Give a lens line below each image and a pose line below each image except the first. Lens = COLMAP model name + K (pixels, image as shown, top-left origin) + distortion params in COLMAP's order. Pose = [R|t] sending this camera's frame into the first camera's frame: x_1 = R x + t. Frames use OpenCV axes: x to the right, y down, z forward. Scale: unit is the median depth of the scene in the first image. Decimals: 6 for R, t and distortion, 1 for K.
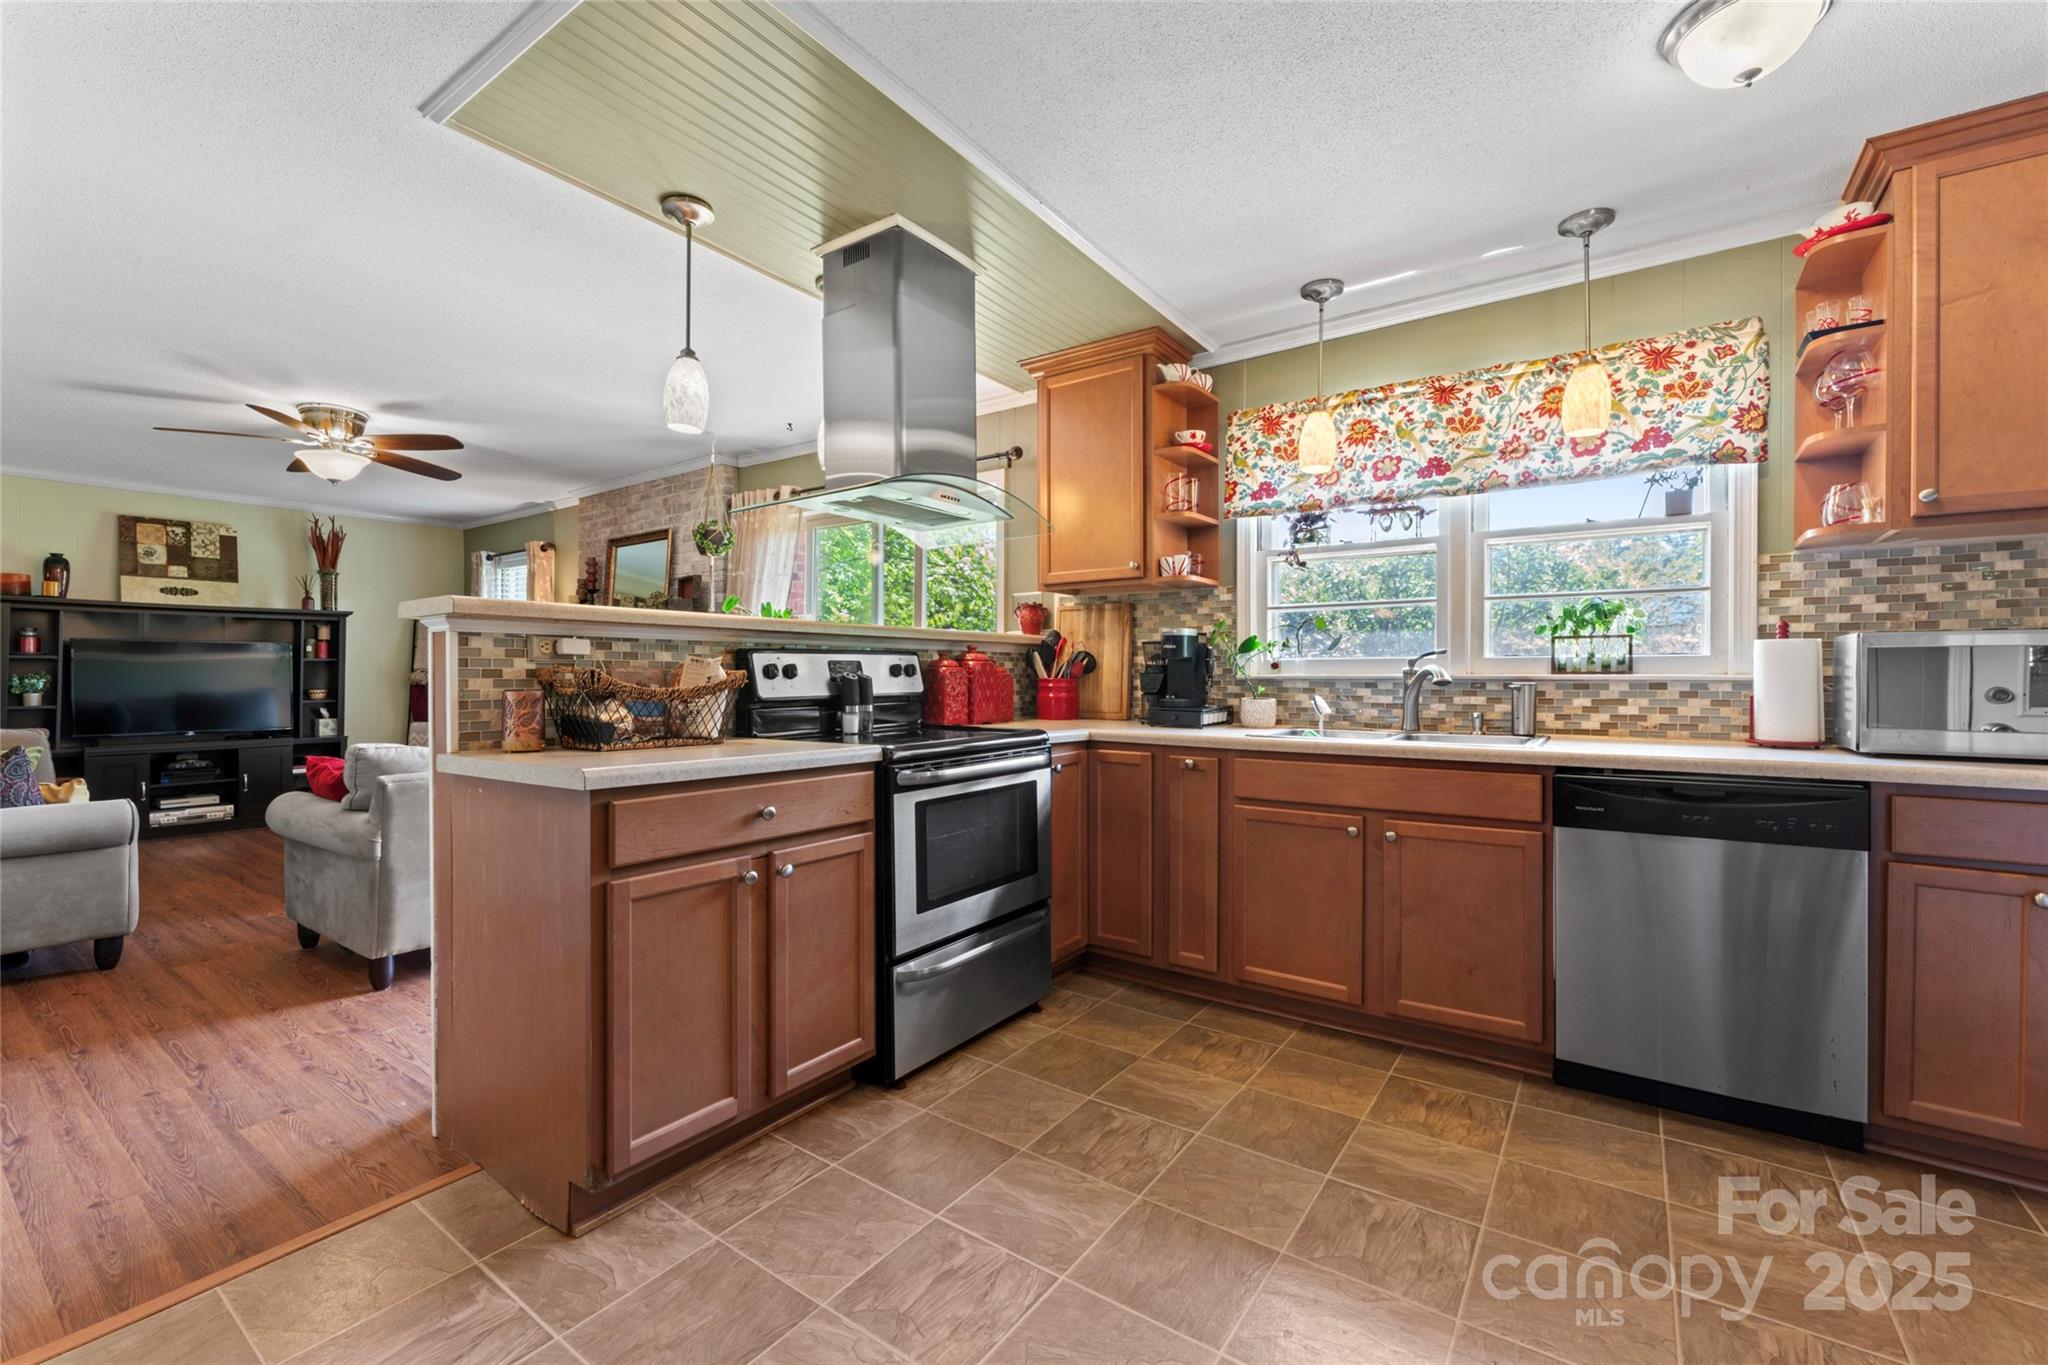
lens RADIAL K [[850.4, 0, 1019.3], [0, 850.4, 679.9], [0, 0, 1]] dist [-0.009207, 0.001855]
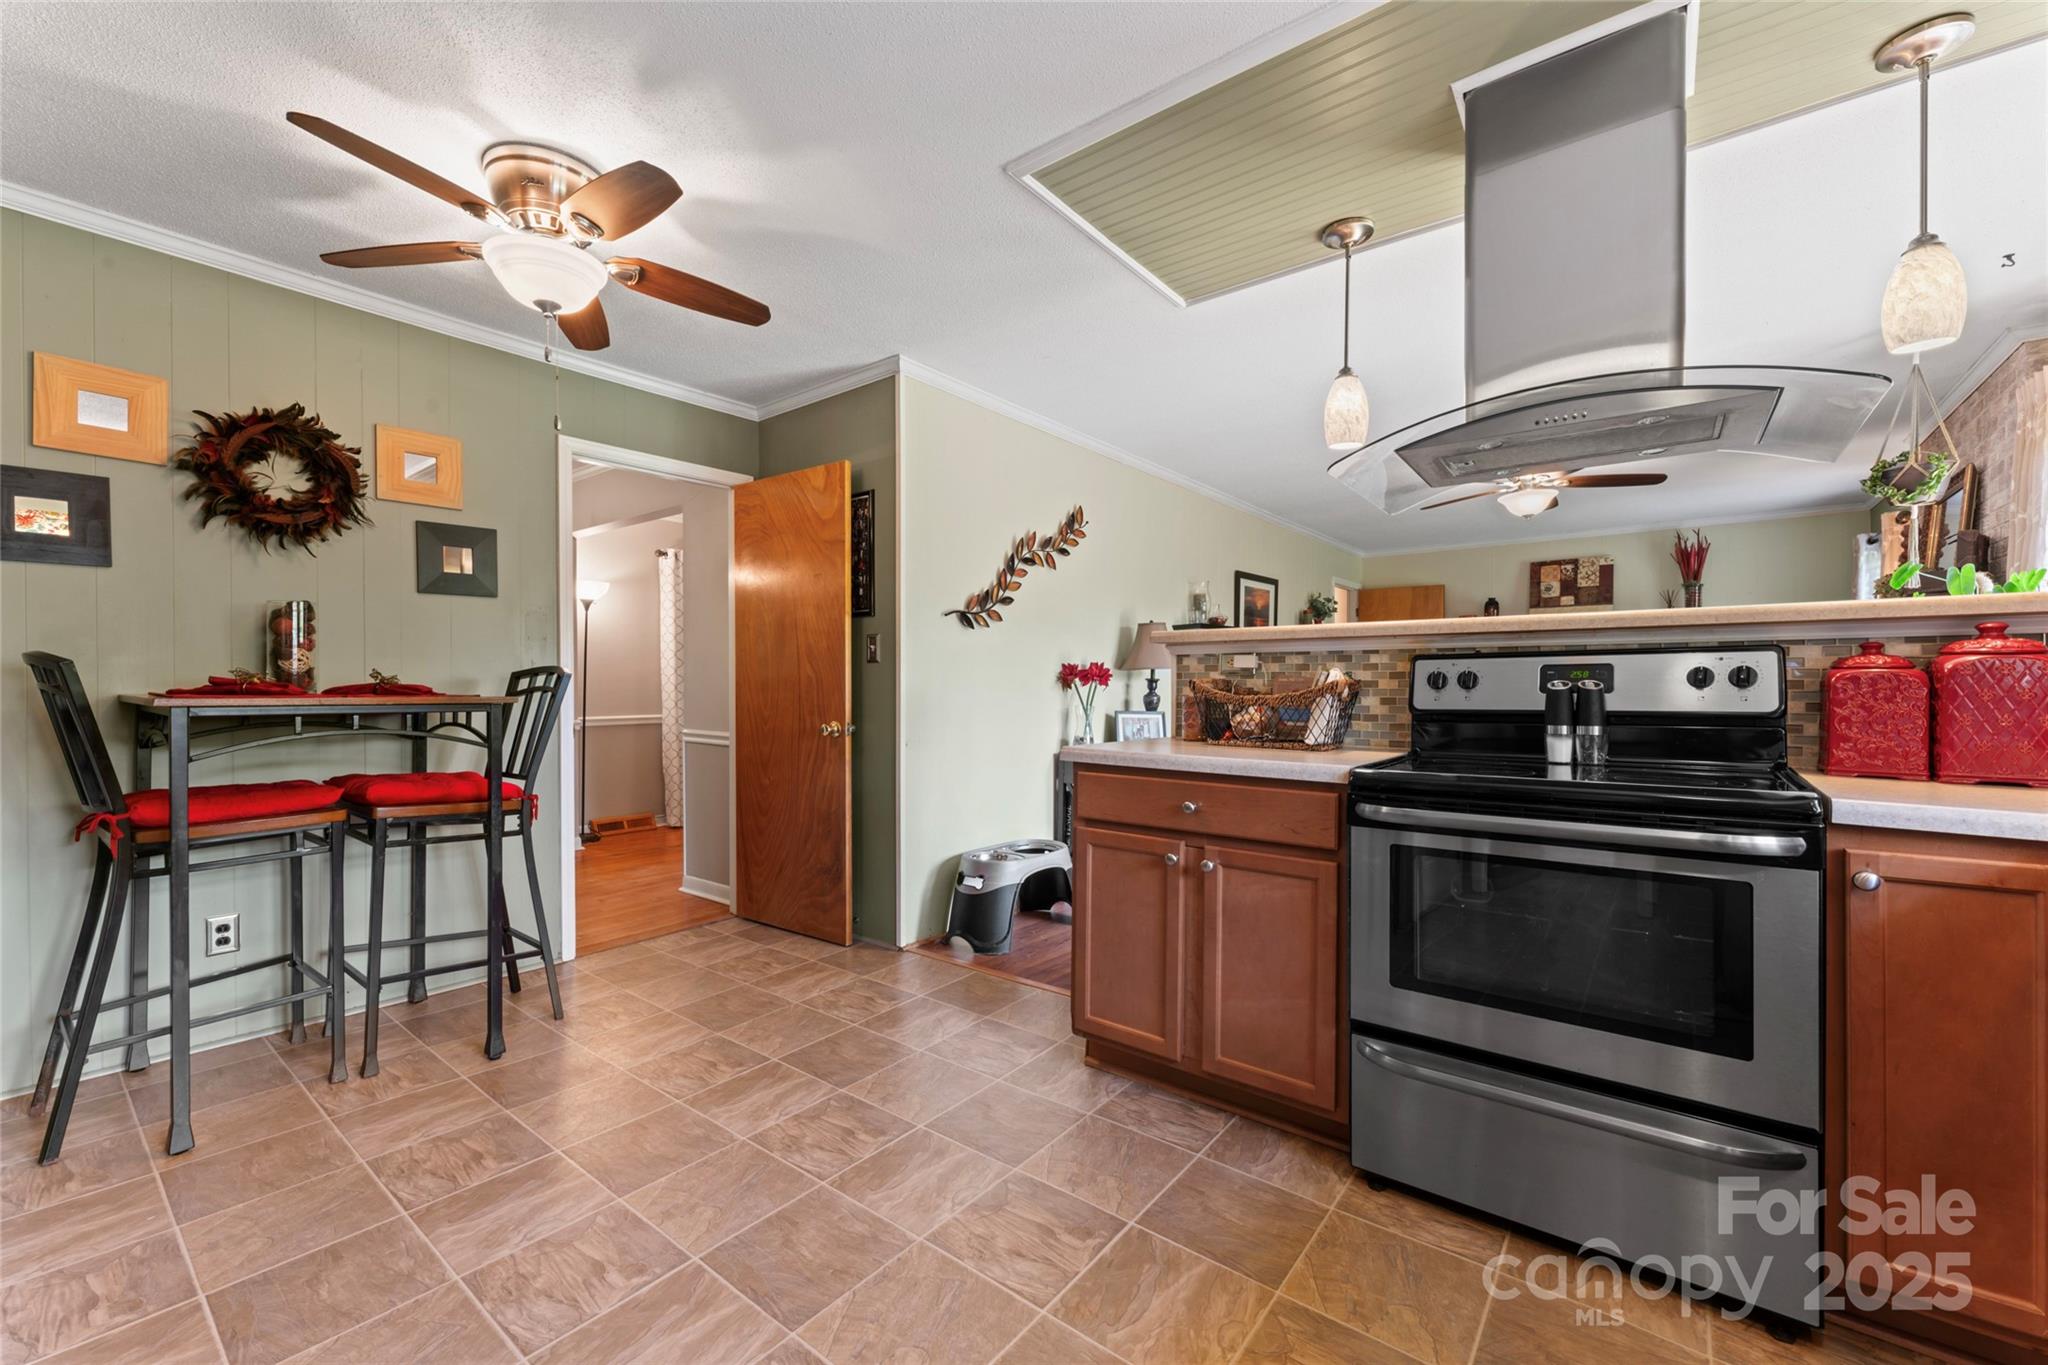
lens RADIAL K [[831.4, 0, 1033.8], [0, 831.4, 689.9], [0, 0, 1]] dist [-0.000047, -0.000992]
pose [[-0.044838, 0.007724, -0.998964, 0.462565], [-0.005897, 0.999951, 0.007996, -0.003478], [0.998977, 0.006249, -0.044790, 0.482125]]
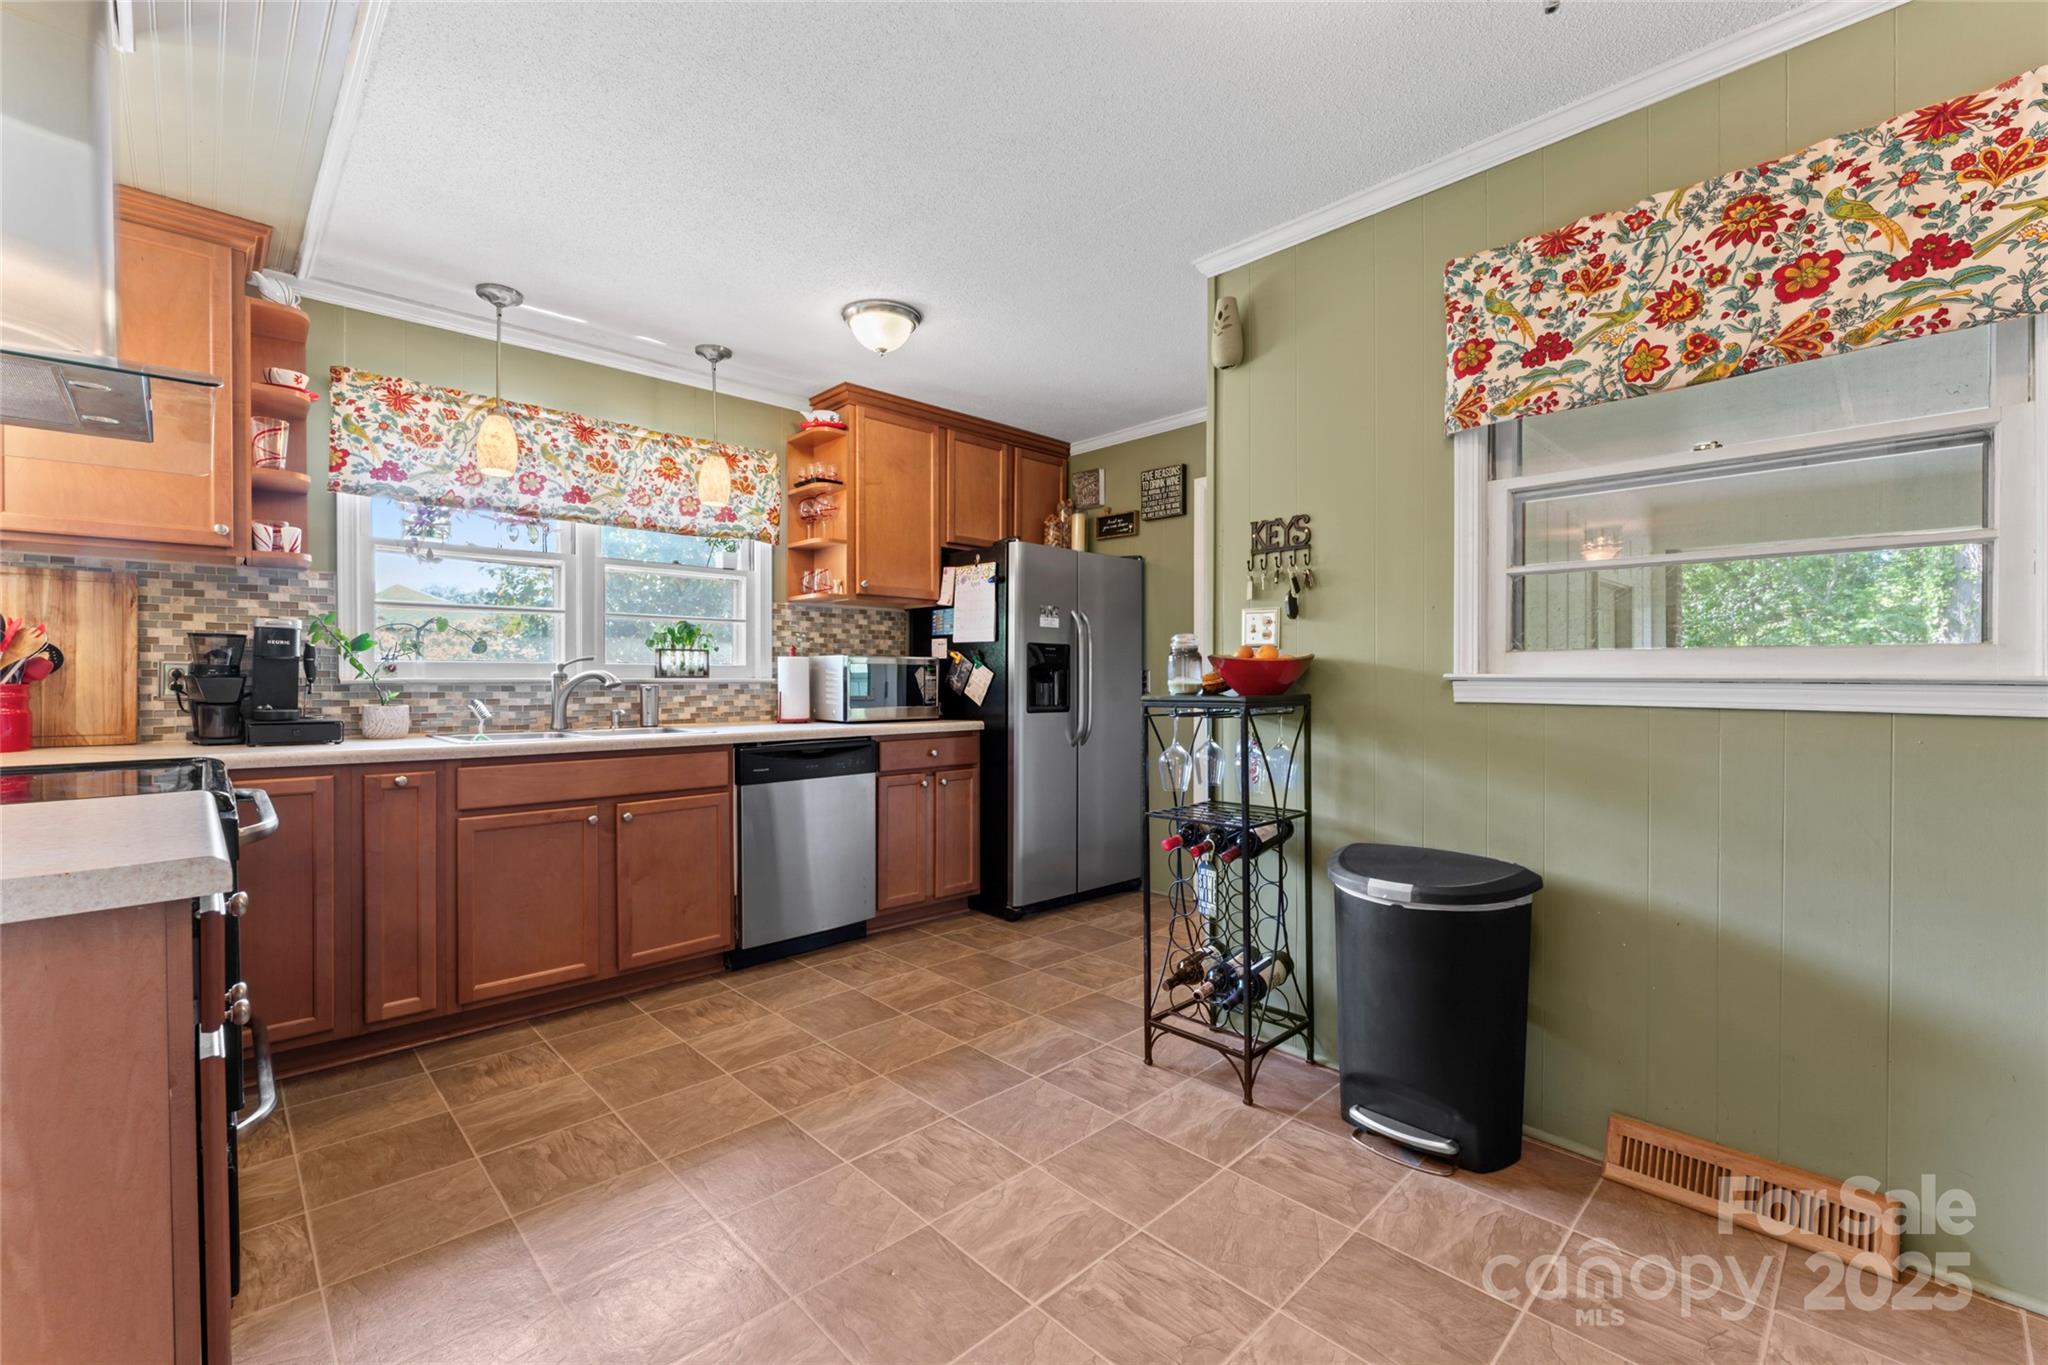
lens RADIAL K [[850.4, 0, 1013.8], [0, 850.4, 682.9], [0, 0, 1]] dist [-0.009207, 0.001855]
pose [[0.193434, -0.004979, 0.981101, -0.458481], [0.005957, 0.999975, 0.003901, -0.000996], [-0.981095, 0.005090, 0.193459, 0.191303]]
